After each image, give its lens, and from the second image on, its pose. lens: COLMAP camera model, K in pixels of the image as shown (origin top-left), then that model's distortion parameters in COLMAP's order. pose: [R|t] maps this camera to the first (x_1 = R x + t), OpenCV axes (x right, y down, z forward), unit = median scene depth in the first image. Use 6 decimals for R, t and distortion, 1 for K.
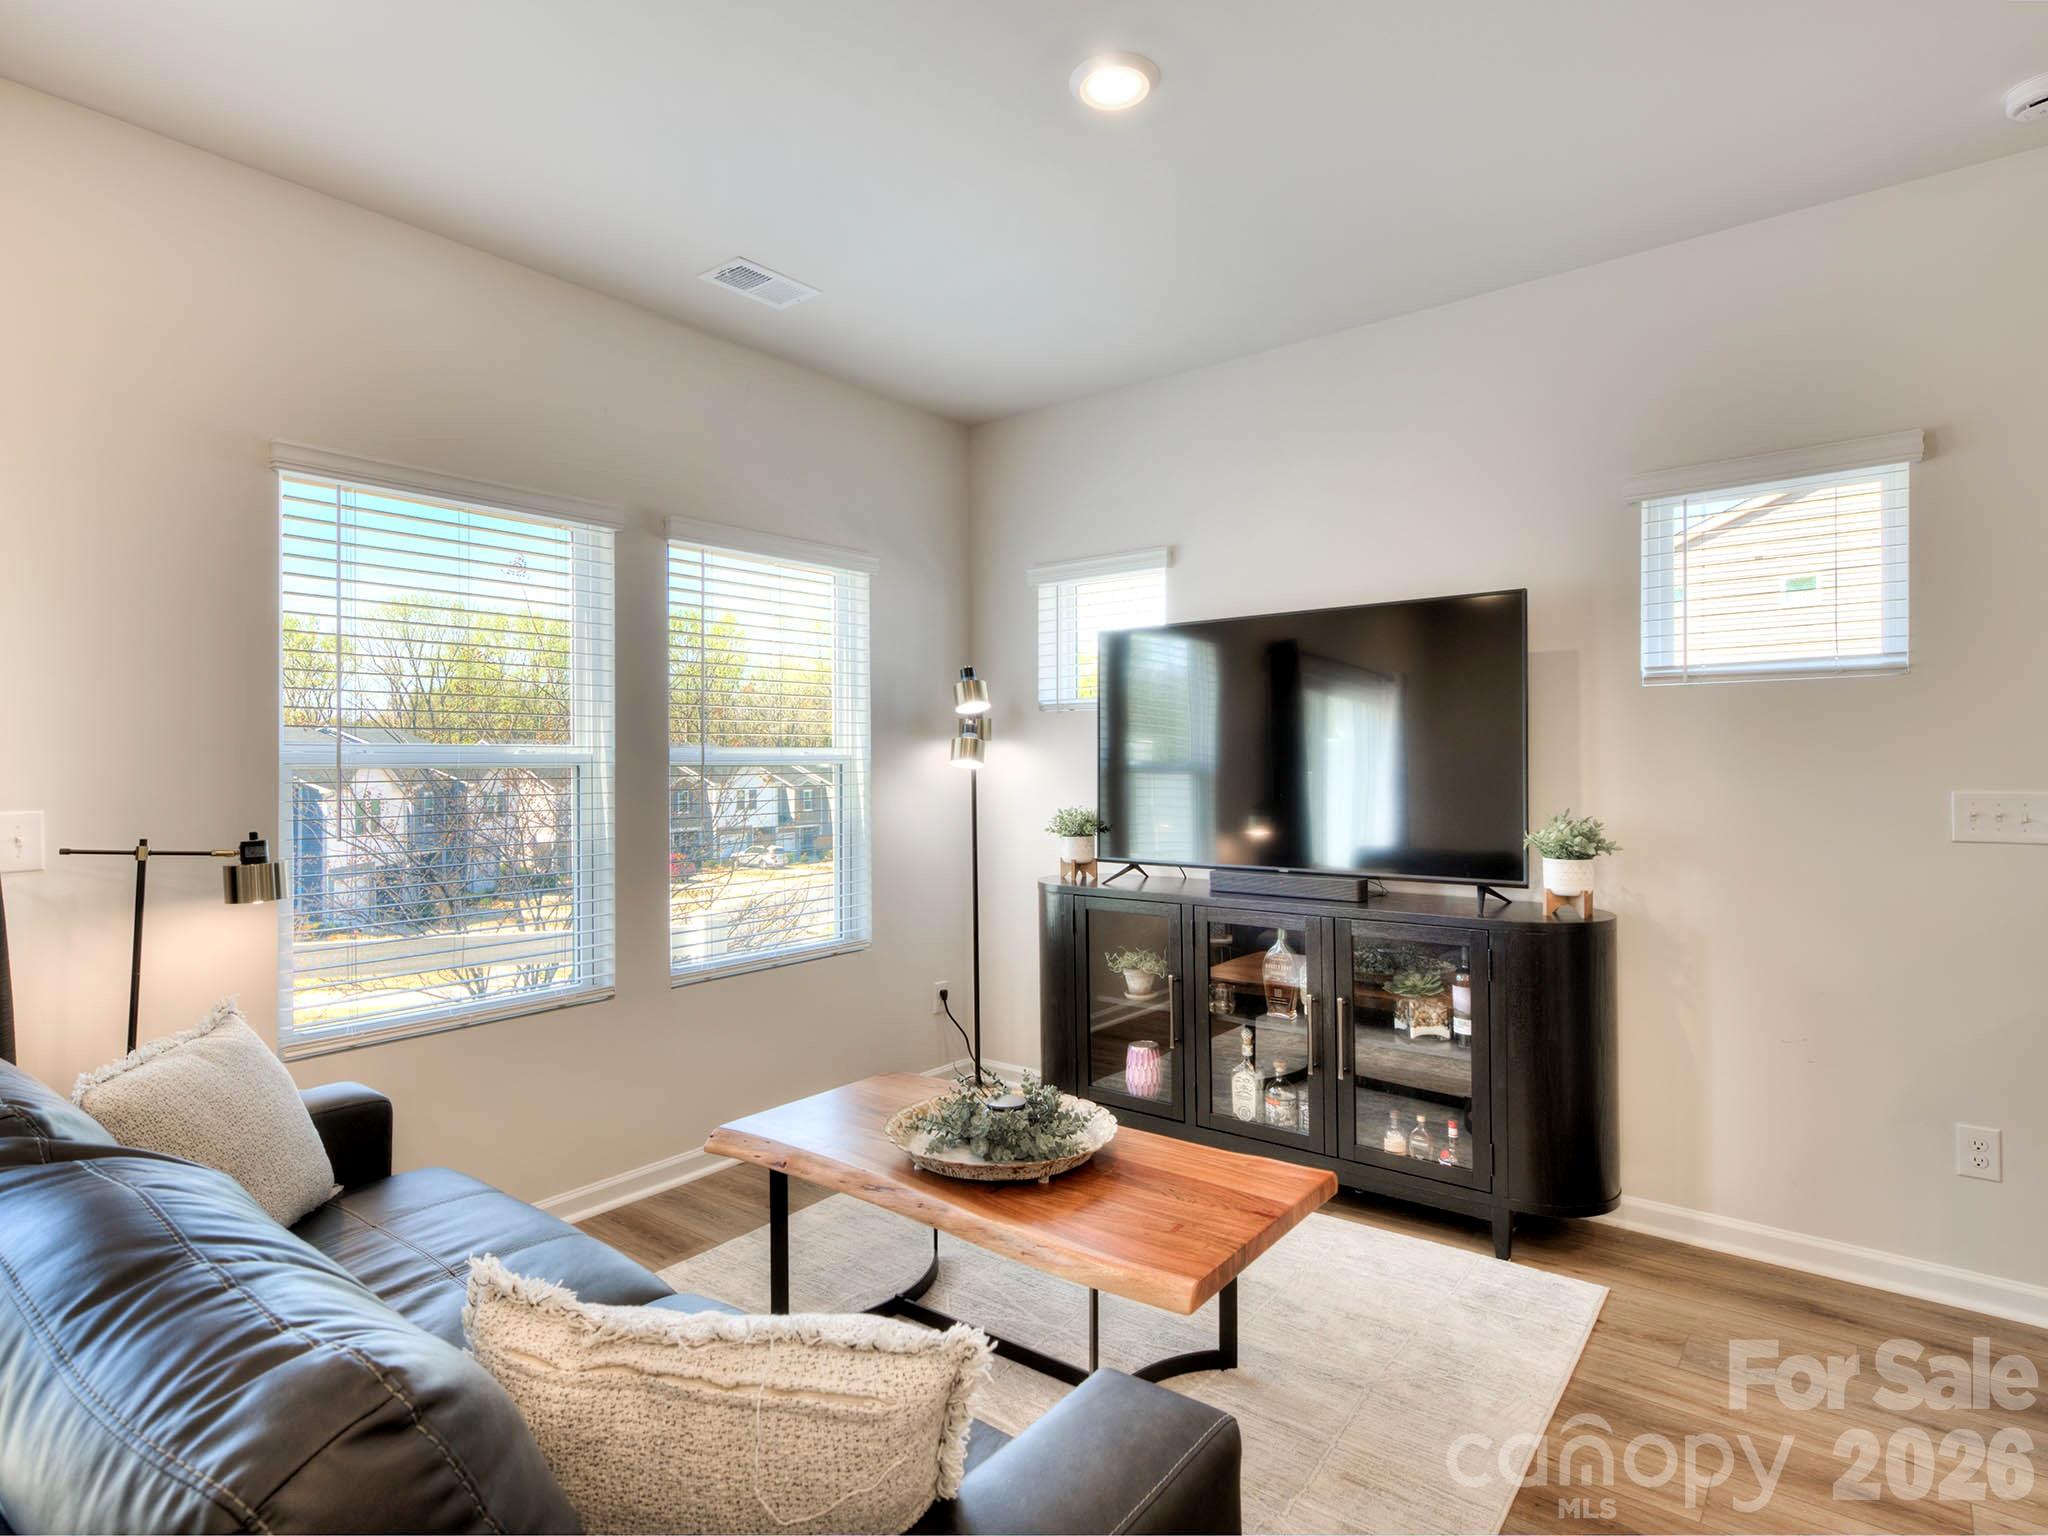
lens RADIAL K [[1095.9, 0, 1018.5], [0, 1095.9, 754.0], [0, 0, 1]] dist [0.013456, -0.000841]
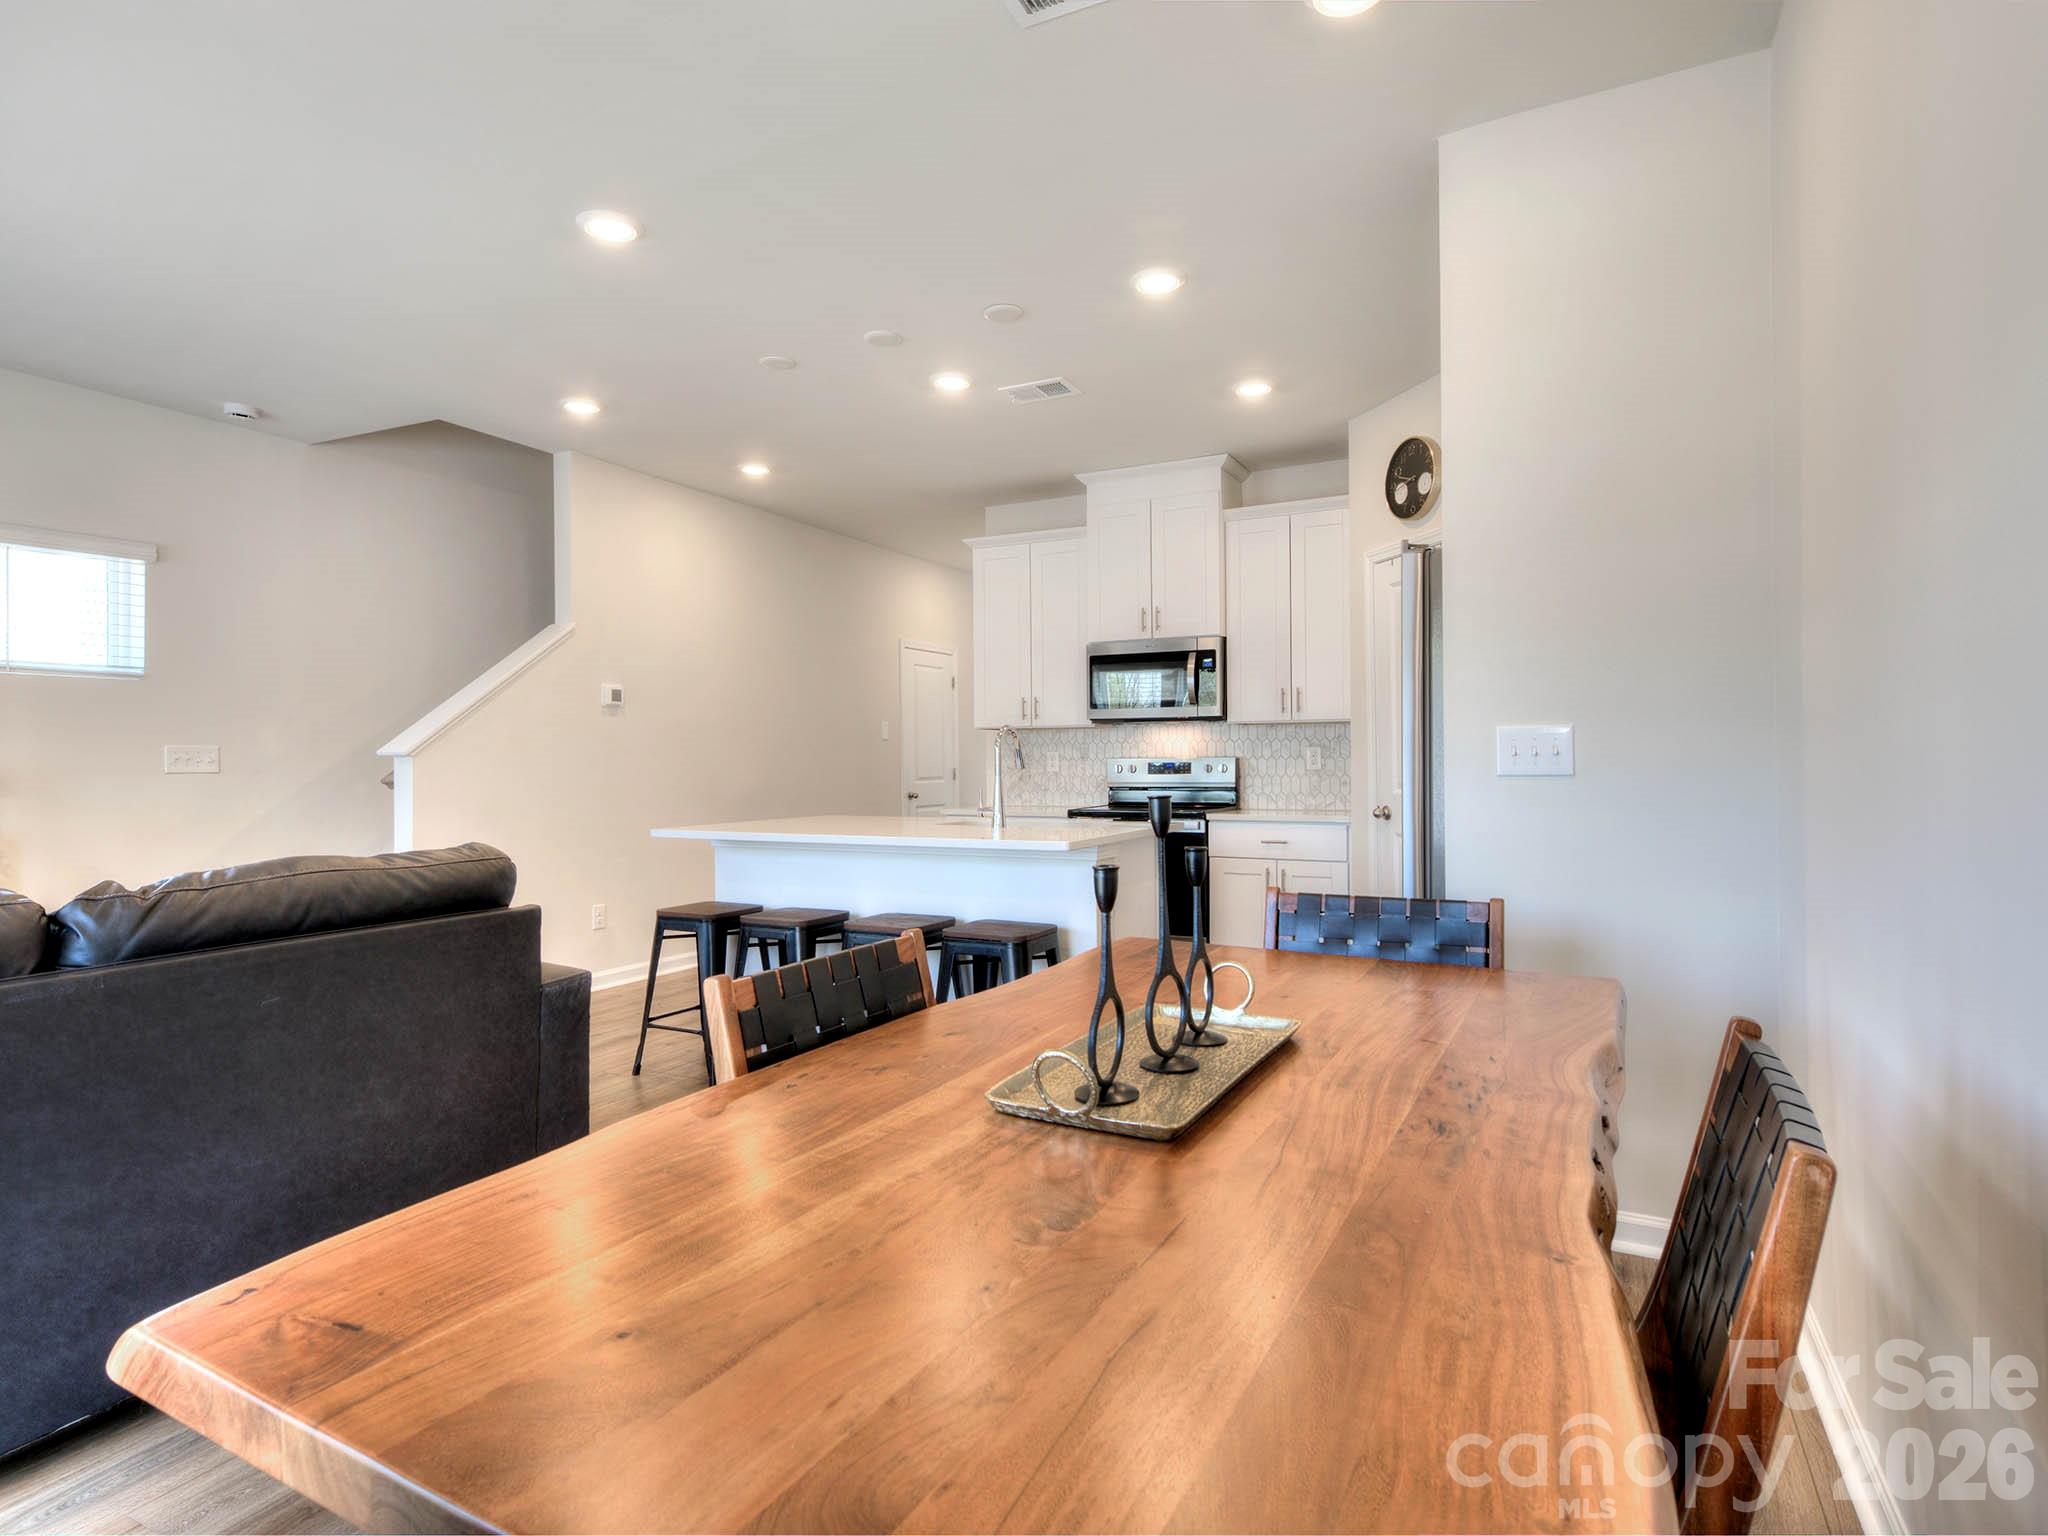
lens RADIAL K [[1095.9, 0, 1021.3], [0, 1095.9, 761.9], [0, 0, 1]] dist [0.013456, -0.000841]
pose [[-0.189198, 0.004459, 0.981929, -0.969681], [-0.001557, 0.999987, -0.004841, 0.053089], [-0.981938, -0.002445, -0.189188, -0.037471]]
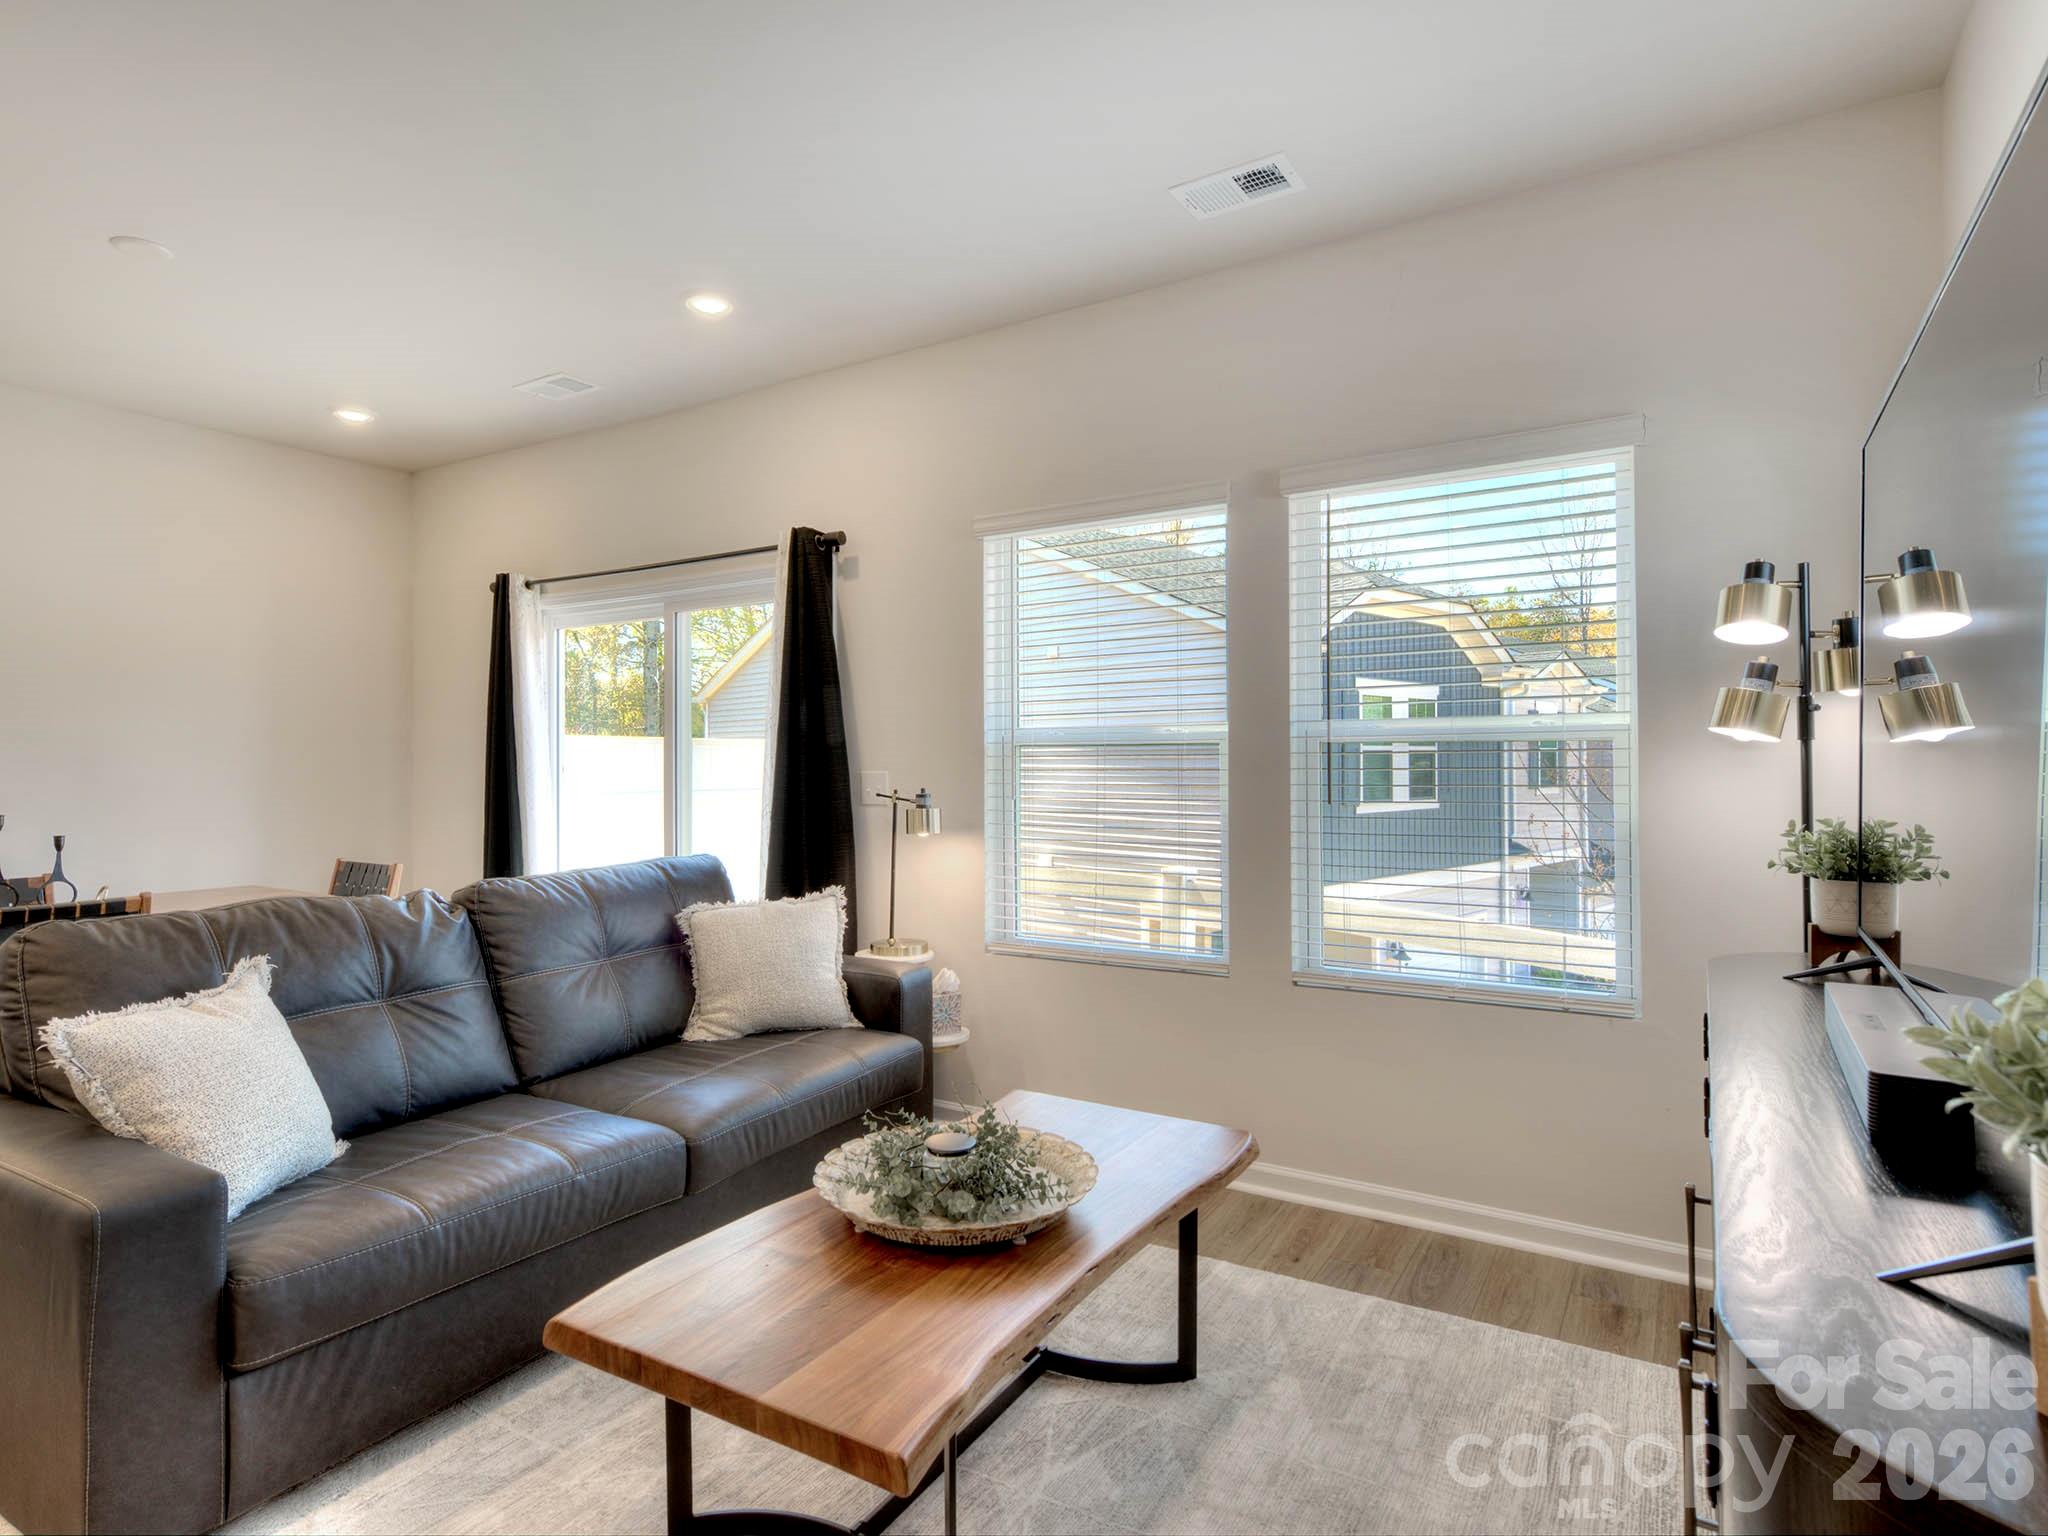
lens RADIAL K [[1095.9, 0, 1020.3], [0, 1095.9, 763.9], [0, 0, 1]] dist [0.013456, -0.000841]
pose [[0.109629, 0.006863, -0.993949, 0.581945], [0.012993, 0.999881, 0.008338, 0.018793], [0.993888, -0.013829, 0.109527, 0.688146]]
